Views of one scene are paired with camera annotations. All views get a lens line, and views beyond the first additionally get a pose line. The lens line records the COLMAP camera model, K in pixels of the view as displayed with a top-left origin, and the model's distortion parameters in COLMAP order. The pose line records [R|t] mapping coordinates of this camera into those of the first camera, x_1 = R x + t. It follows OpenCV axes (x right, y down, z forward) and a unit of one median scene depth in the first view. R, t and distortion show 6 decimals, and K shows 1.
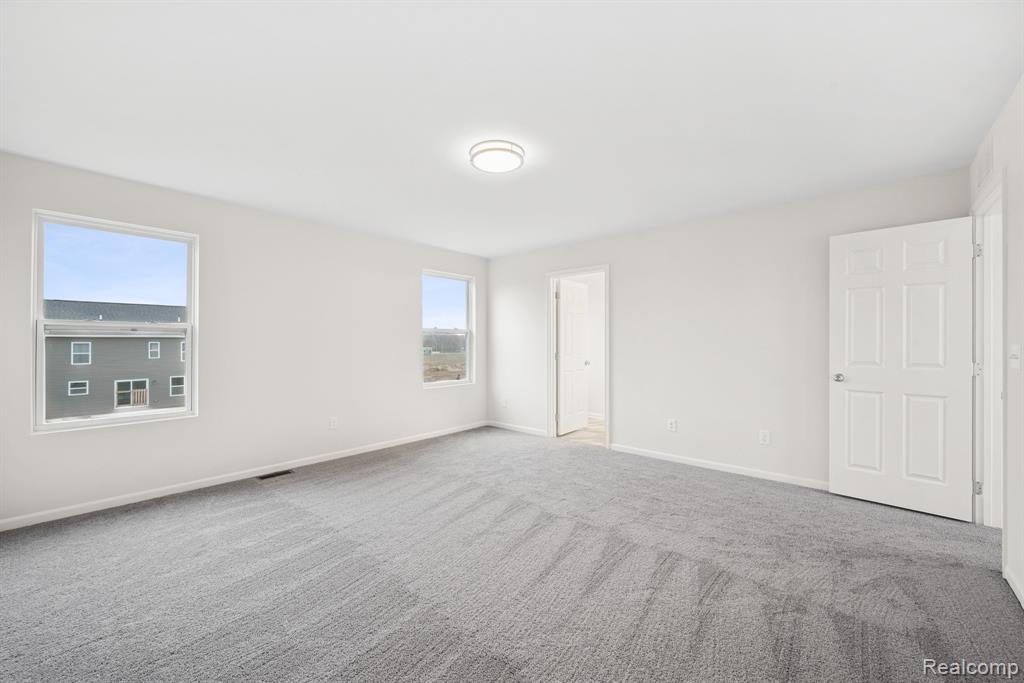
lens RADIAL K [[405.4, 0, 512.0], [0, 405.4, 341.5], [0, 0, 1]] dist [-0.000681, -0.000061]
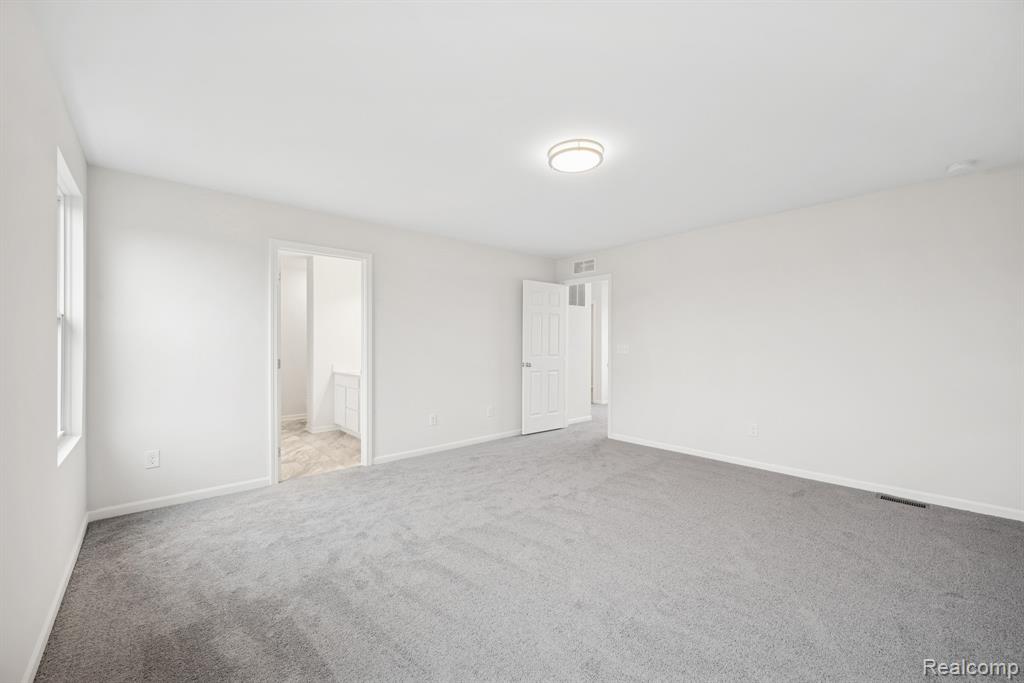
lens RADIAL K [[405.4, 0, 512.0], [0, 405.4, 341.5], [0, 0, 1]] dist [-0.000681, -0.000061]
pose [[0.112019, 0.005019, 0.993693, -0.854656], [-0.001769, 0.999987, -0.004852, 0.000714], [-0.993704, -0.001215, 0.112026, 0.851976]]
